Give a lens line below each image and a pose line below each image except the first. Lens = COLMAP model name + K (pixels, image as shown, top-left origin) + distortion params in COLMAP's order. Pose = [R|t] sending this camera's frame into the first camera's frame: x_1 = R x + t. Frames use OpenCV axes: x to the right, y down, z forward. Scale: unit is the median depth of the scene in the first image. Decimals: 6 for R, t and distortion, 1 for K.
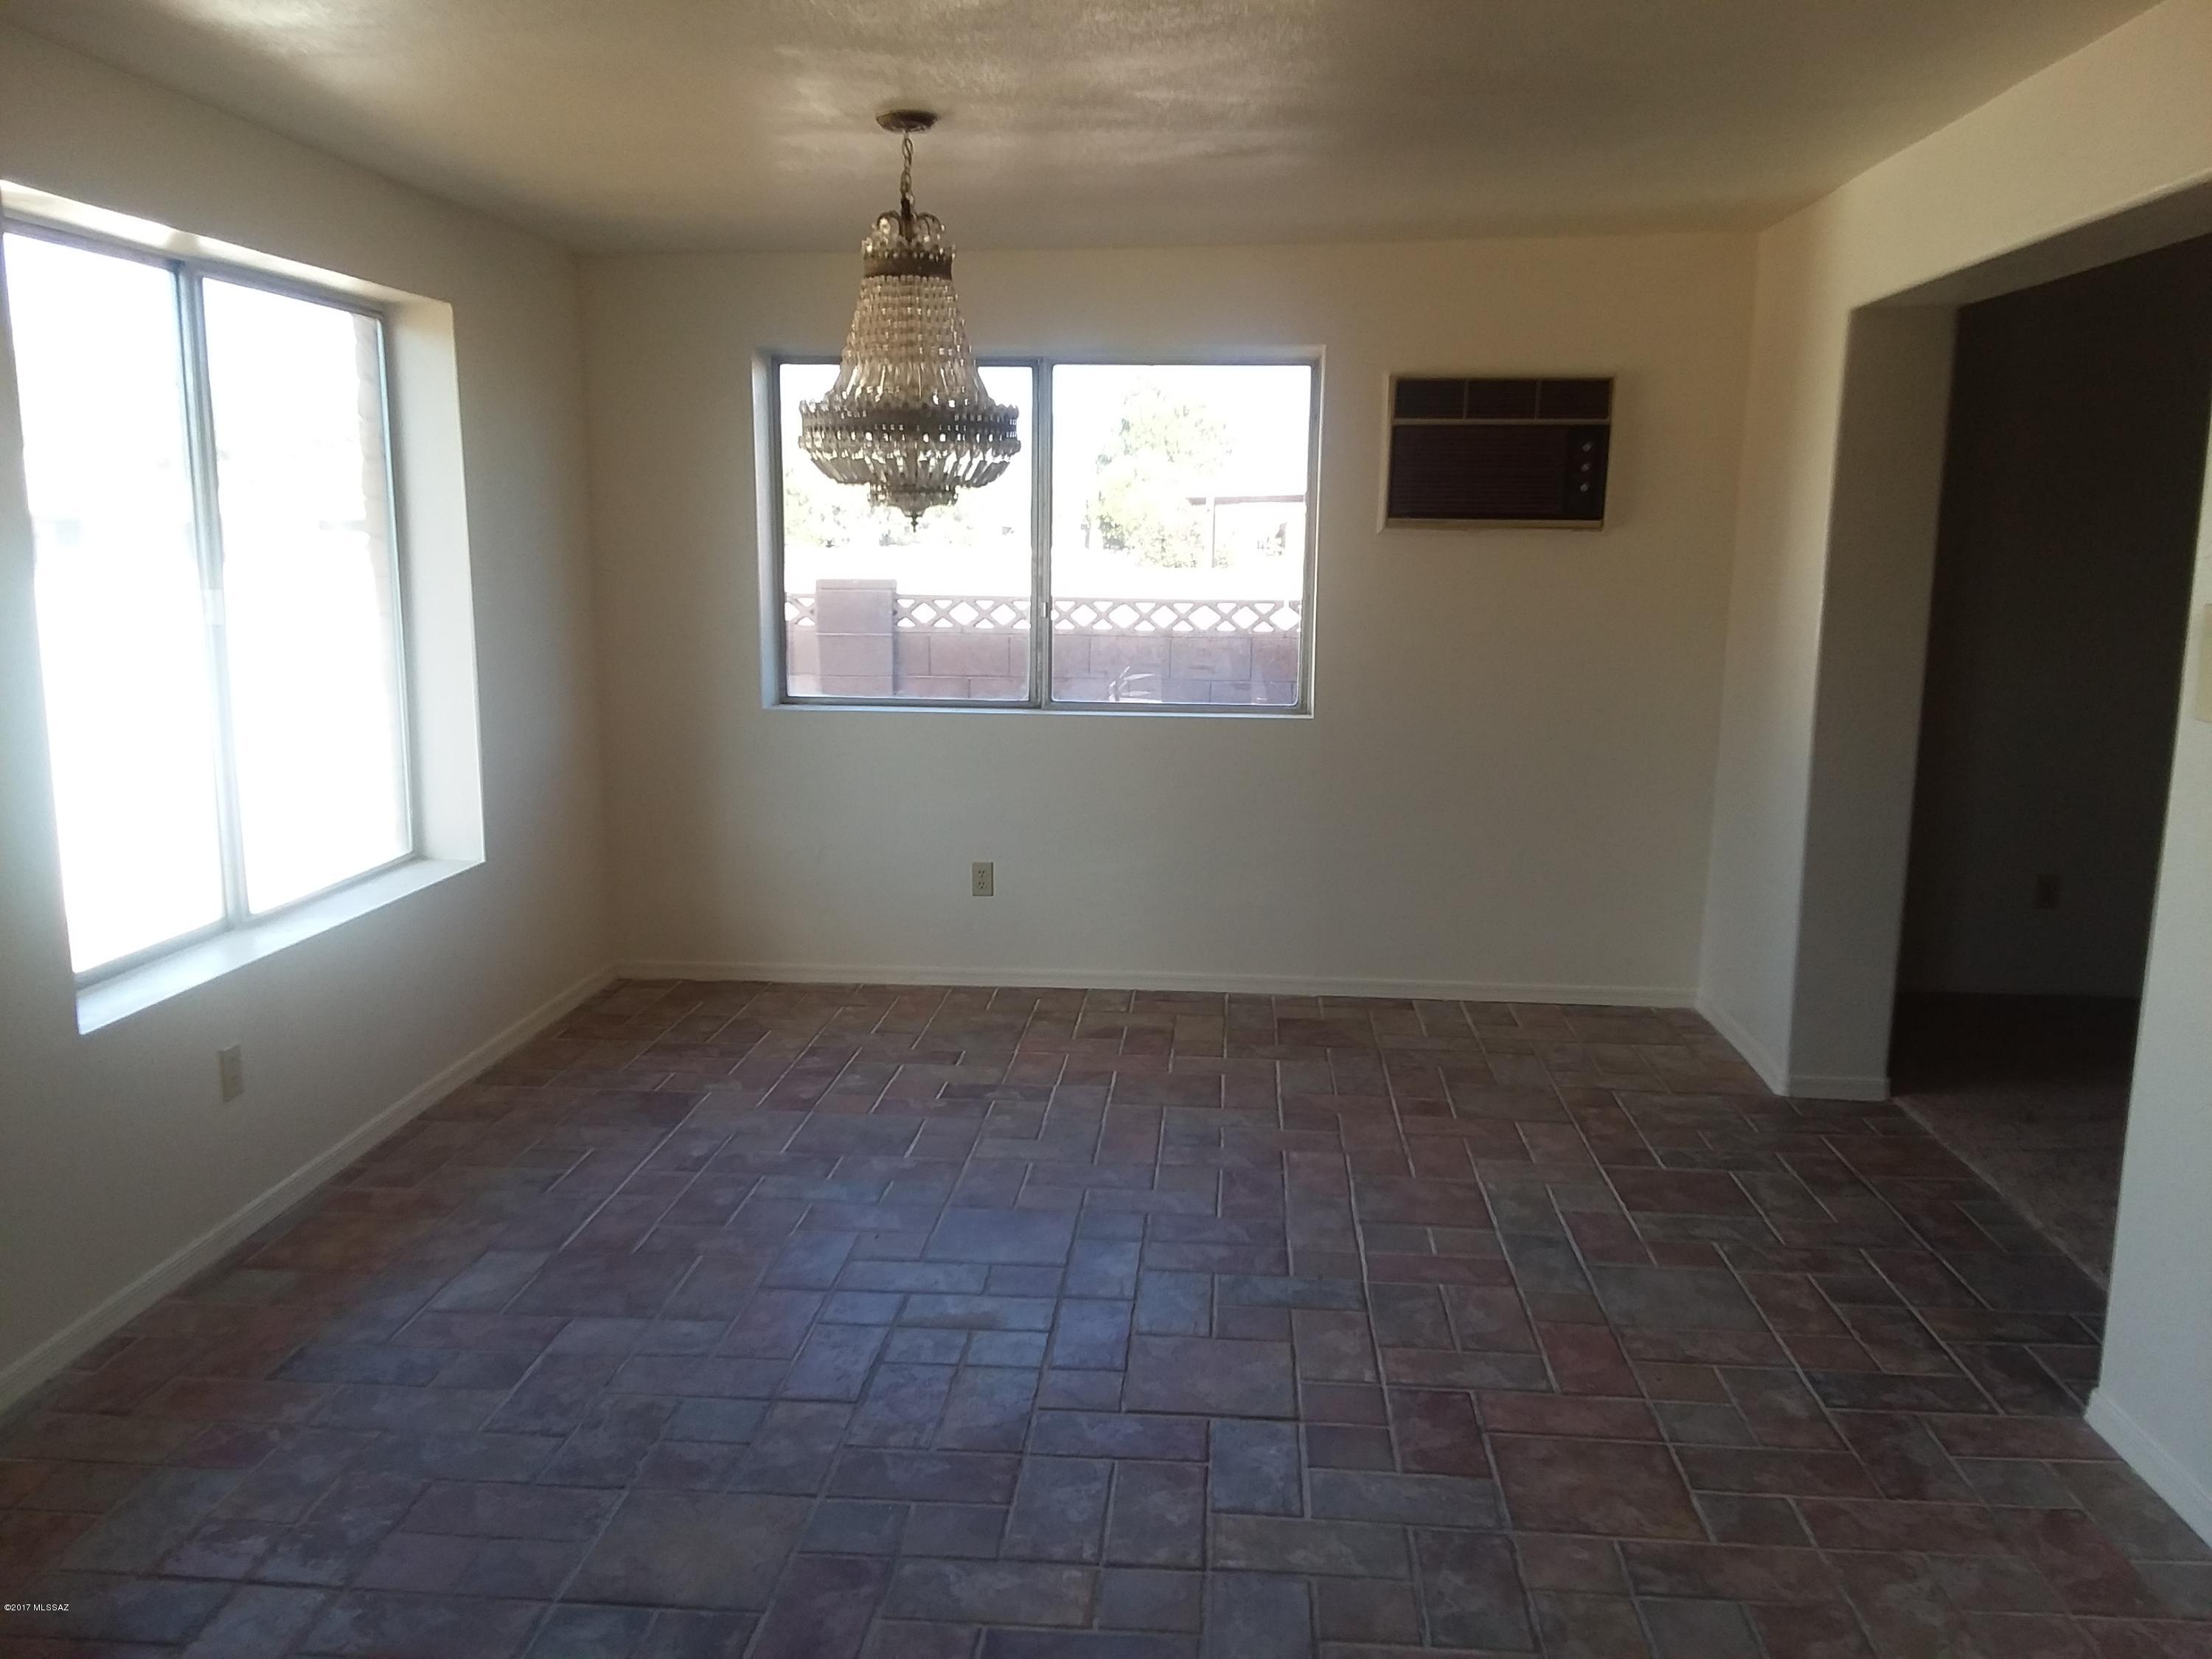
lens RADIAL K [[1767.8, 0, 1102.4], [0, 1767.8, 826.7], [0, 0, 1]] dist [-0.006492, -0.007471]
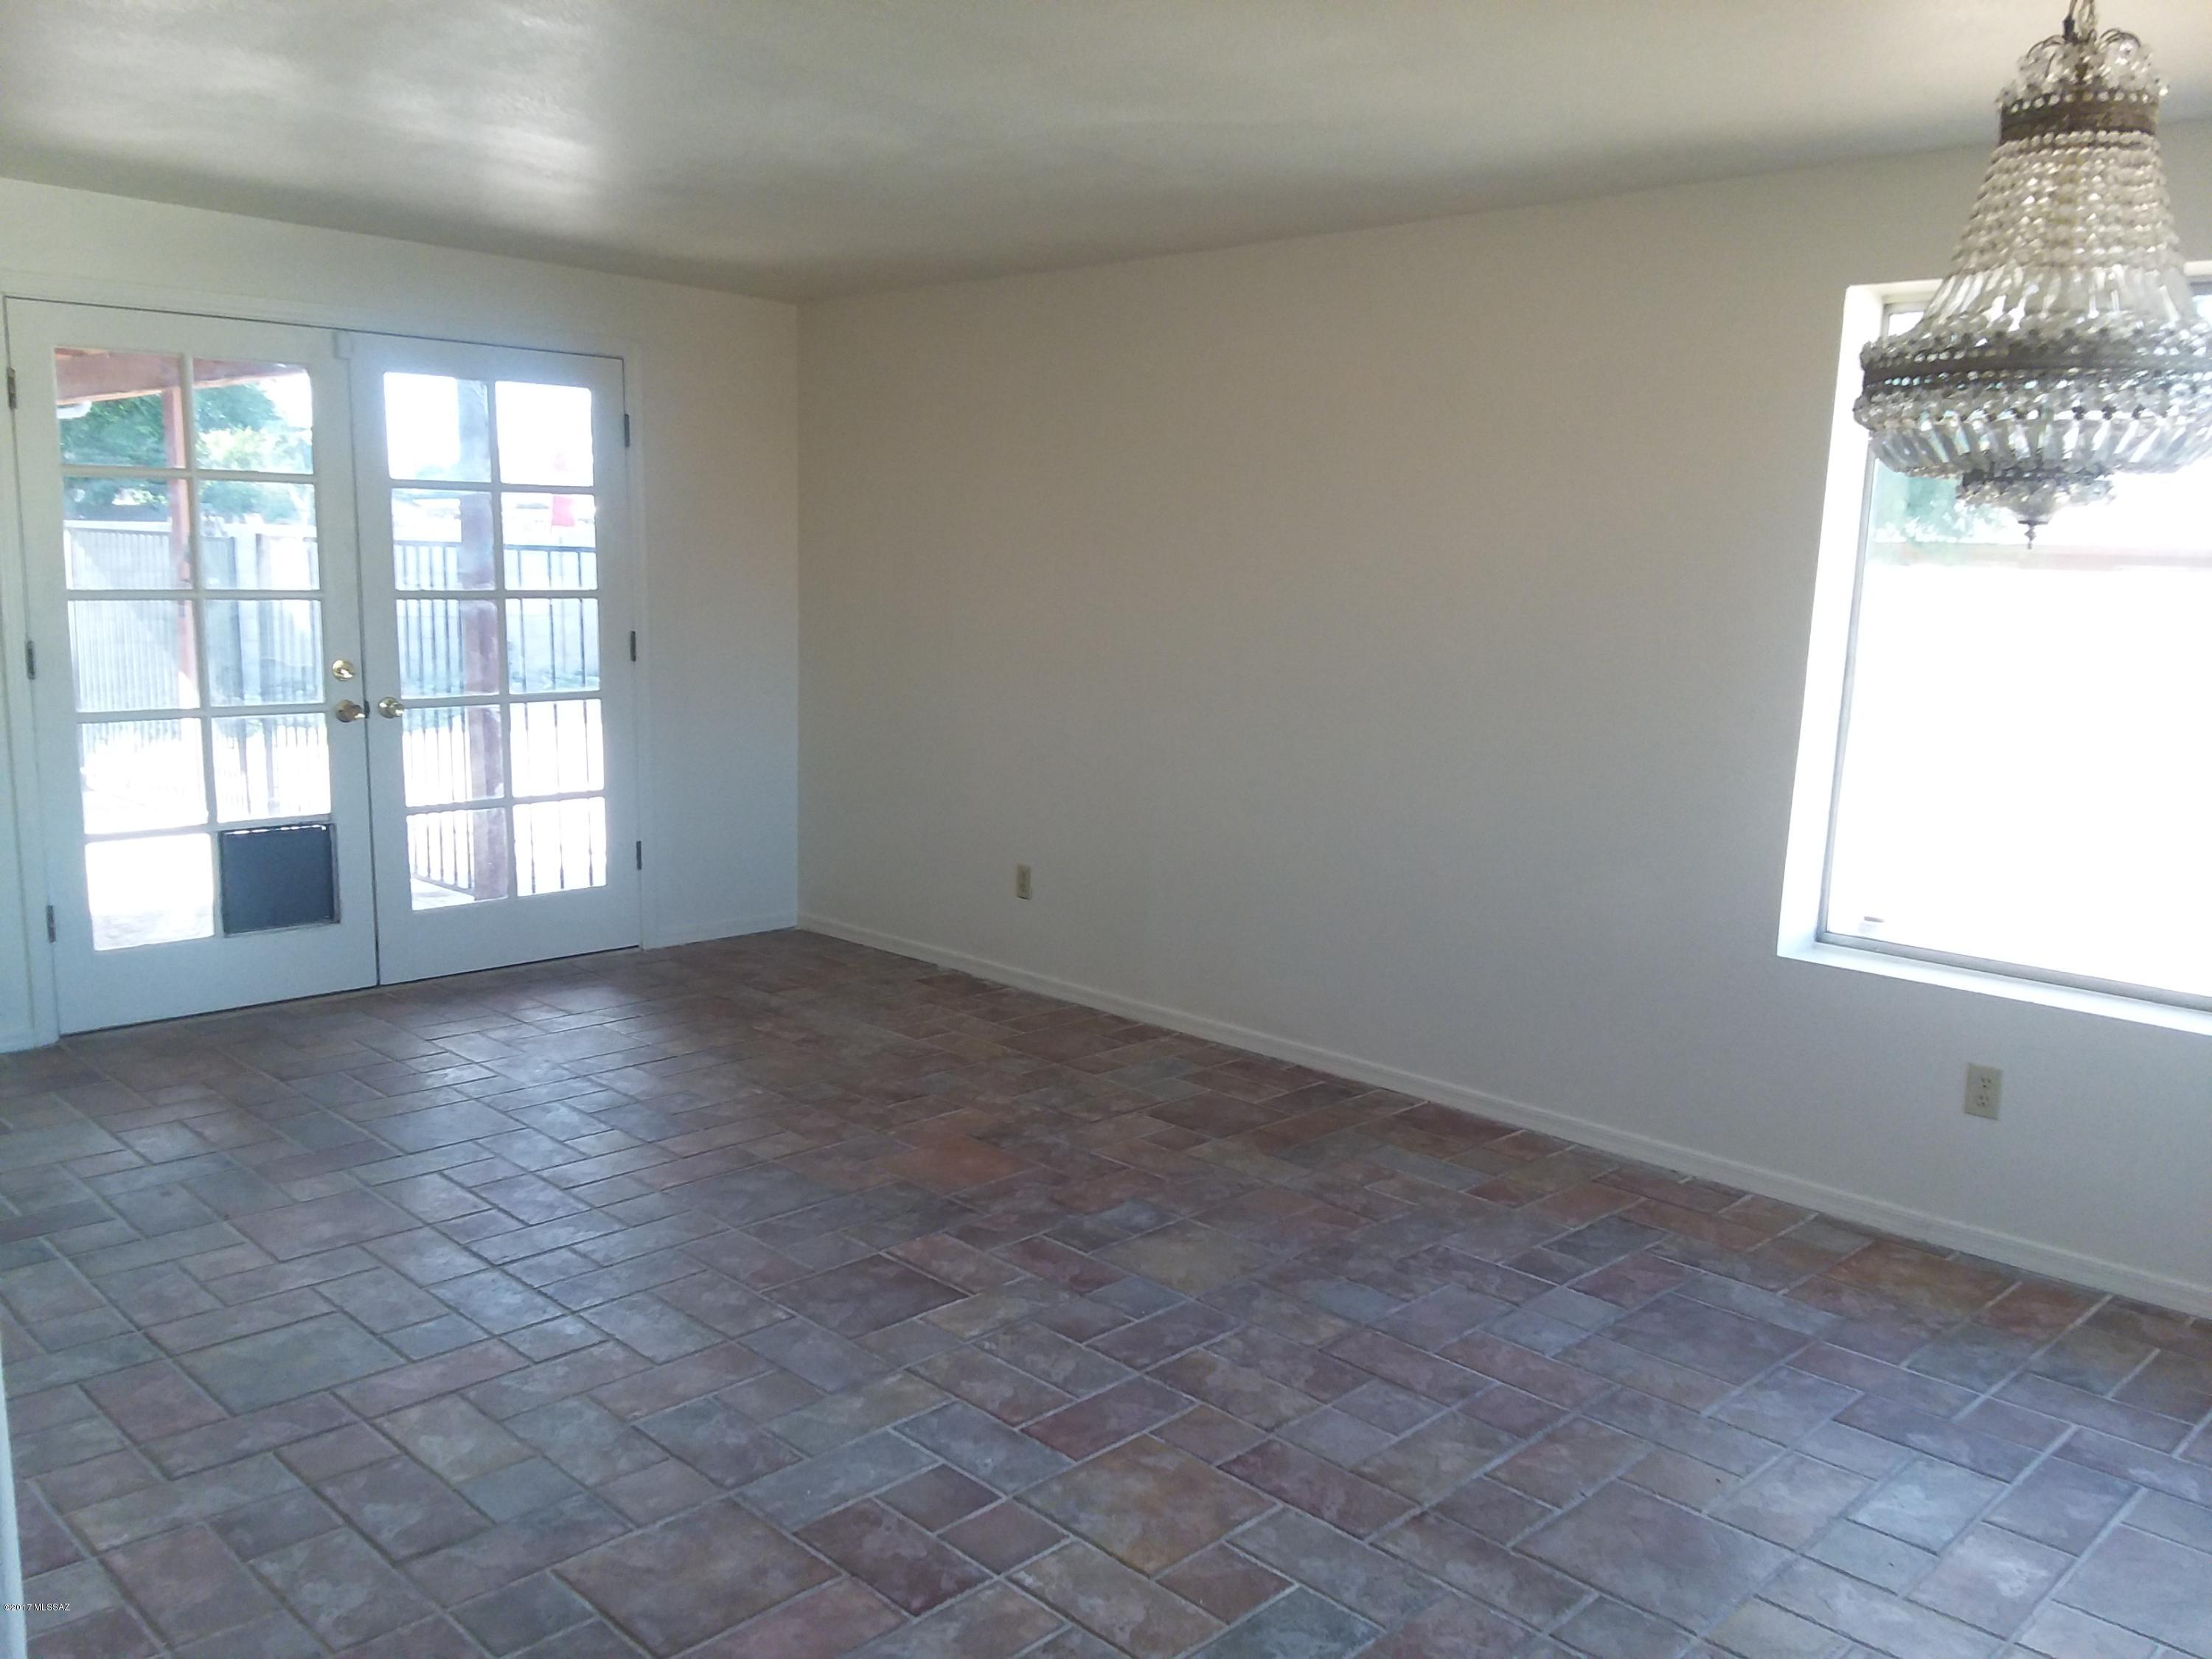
lens RADIAL K [[1767.8, 0, 1102.2], [0, 1767.8, 838.7], [0, 0, 1]] dist [-0.006492, -0.007471]
pose [[-0.644701, 0.102521, -0.757529, 0.682621], [-0.158027, 0.951687, 0.263287, -0.215548], [0.747923, 0.289451, -0.597352, 1.376905]]
